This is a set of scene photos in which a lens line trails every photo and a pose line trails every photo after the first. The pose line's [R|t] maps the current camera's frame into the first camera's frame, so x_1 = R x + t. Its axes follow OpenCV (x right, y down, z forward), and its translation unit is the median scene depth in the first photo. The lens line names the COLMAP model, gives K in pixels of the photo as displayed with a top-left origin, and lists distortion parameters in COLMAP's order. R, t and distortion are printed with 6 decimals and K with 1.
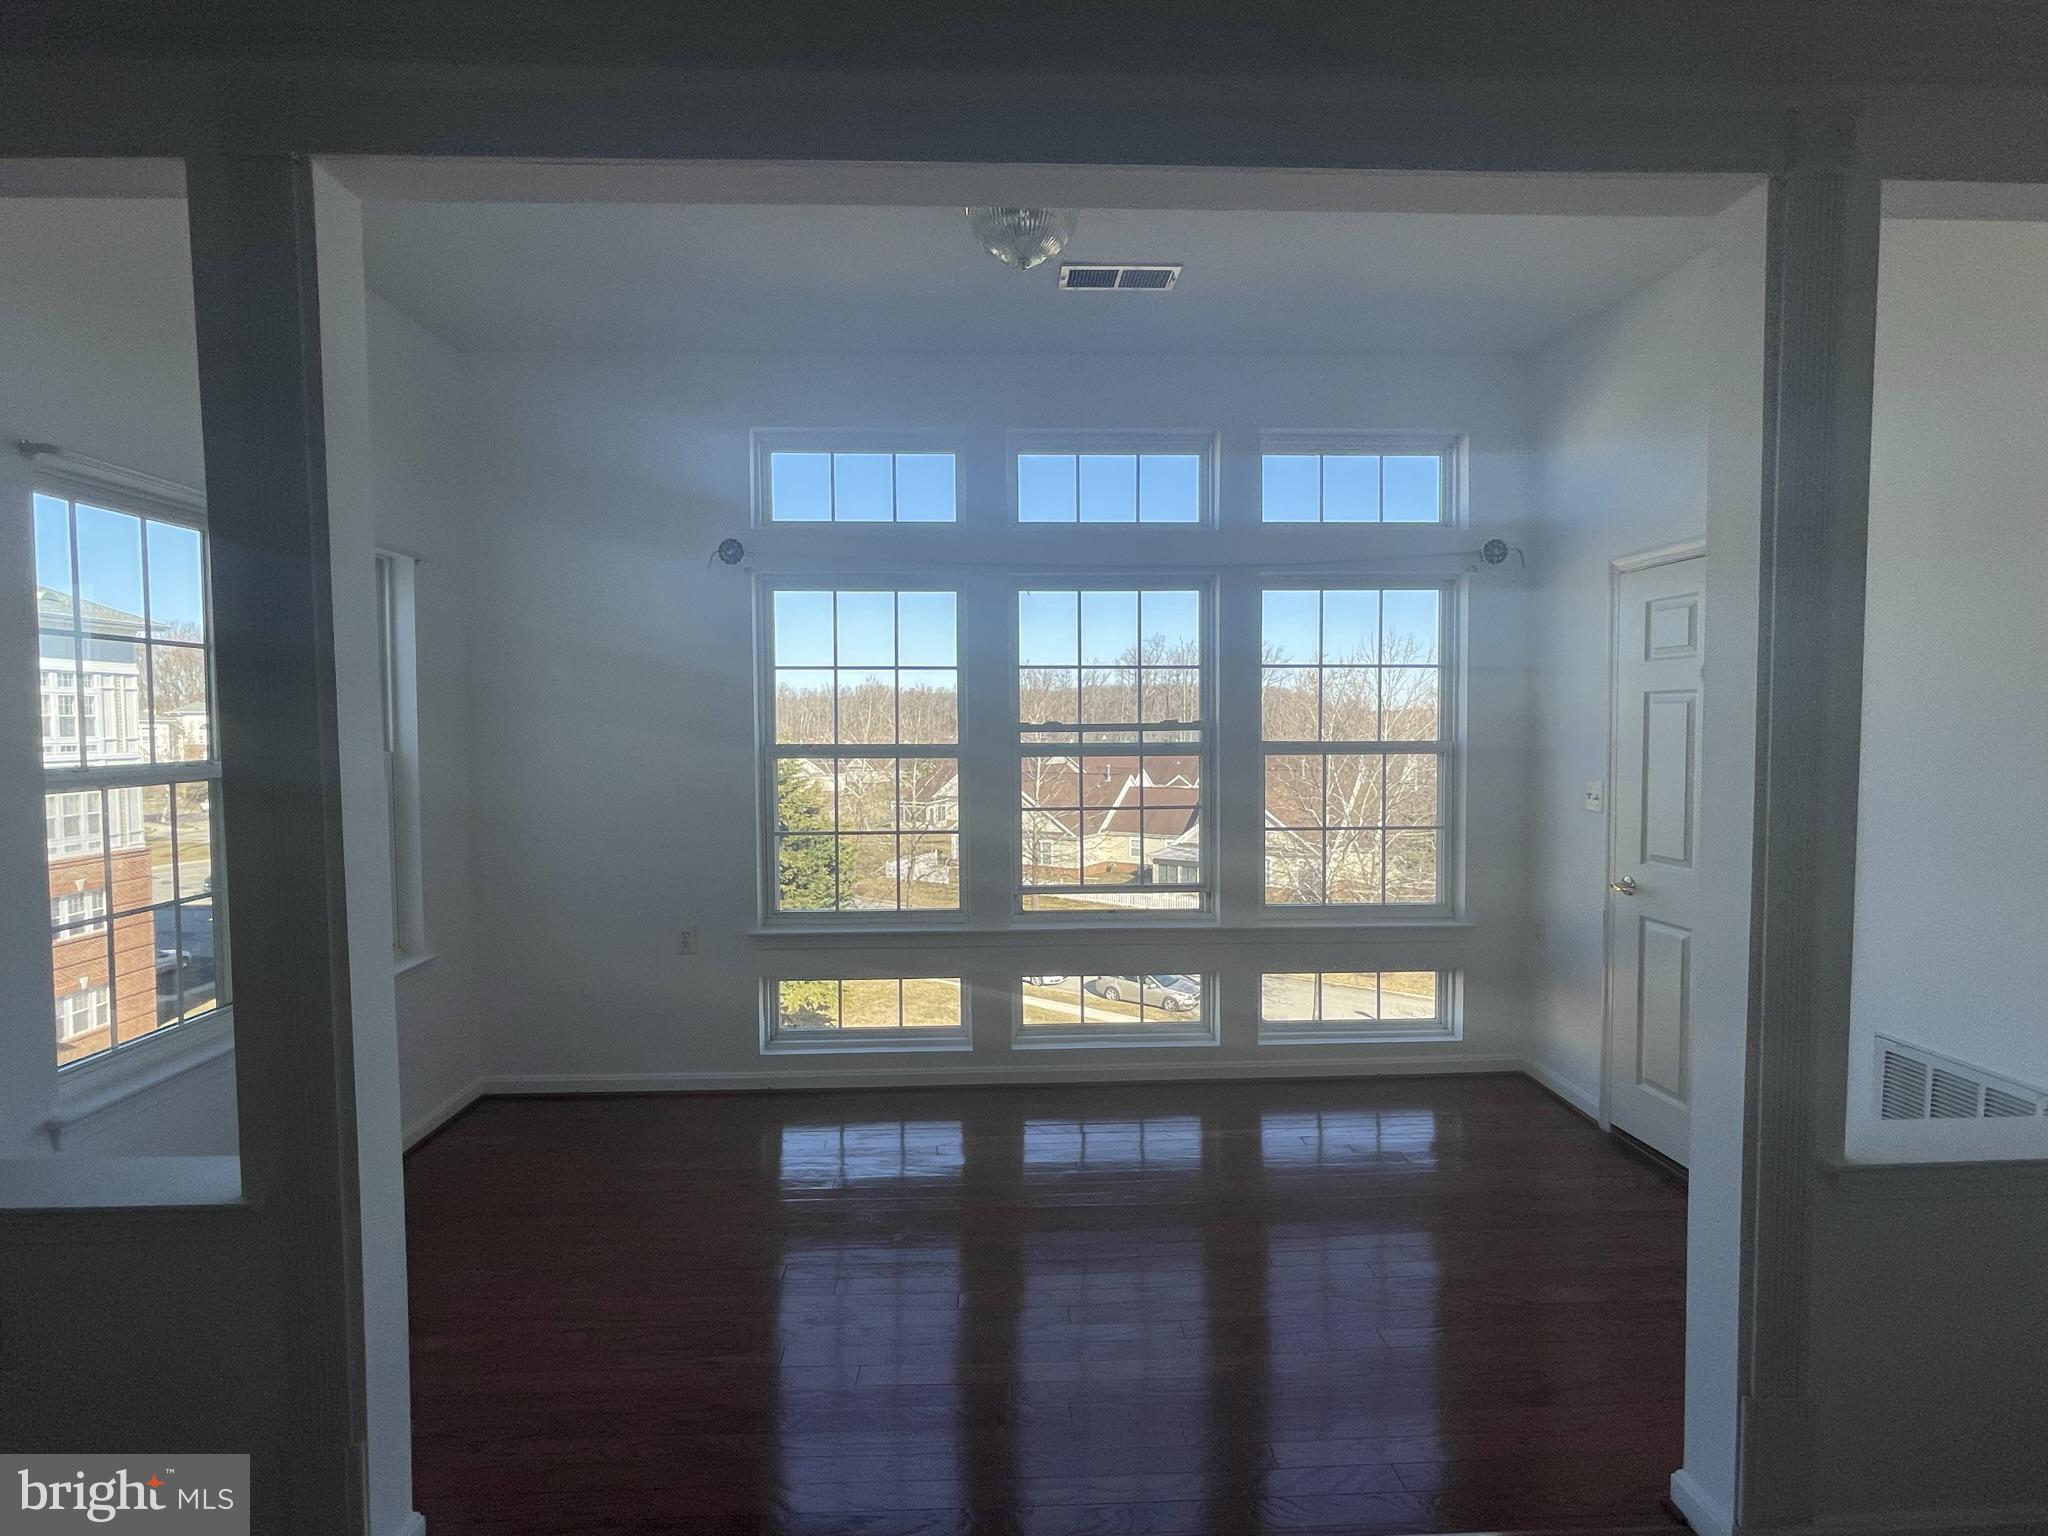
lens RADIAL K [[1000.0, 0, 1020.6], [0, 1000.0, 759.3], [0, 0, 1]] dist [0.000238, -0.000675]
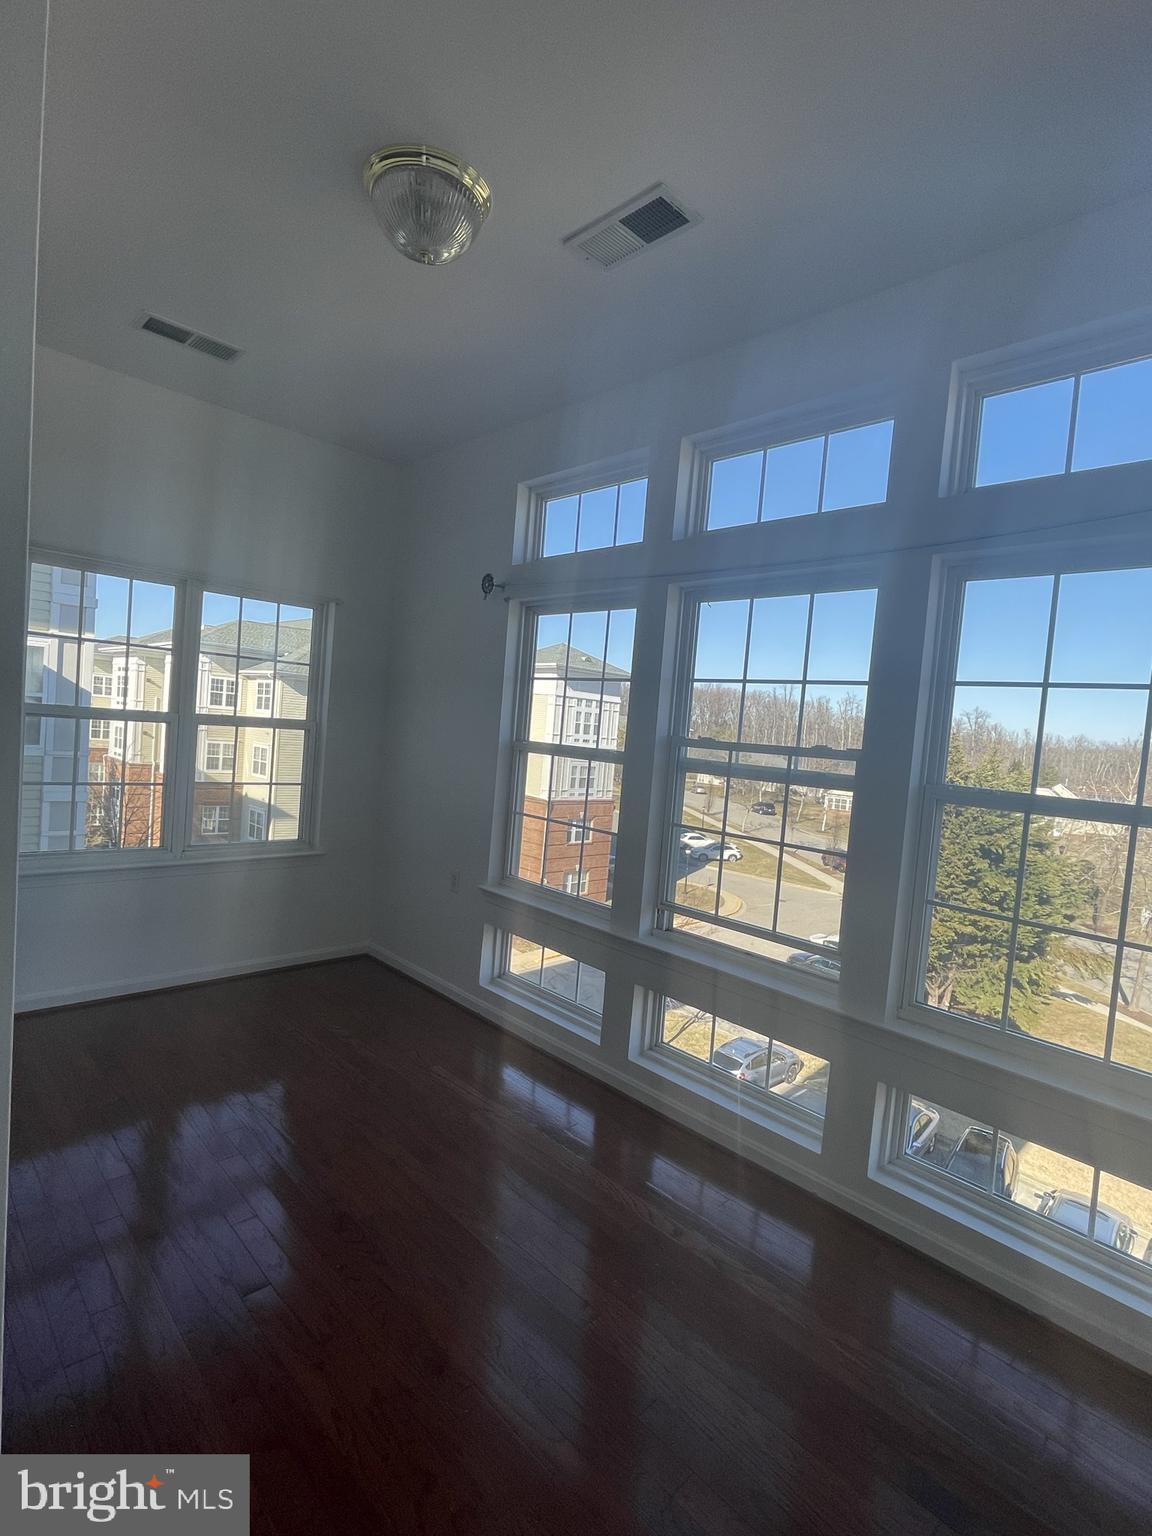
lens RADIAL K [[750.0, 0, 577.8], [0, 750.0, 767.9], [0, 0, 1]] dist [0.000238, -0.000675]
pose [[0.669209, 0.097416, -0.736661, 0.474304], [-0.111900, 0.993276, 0.029697, -0.016355], [0.734601, 0.062559, 0.675609, 0.426375]]
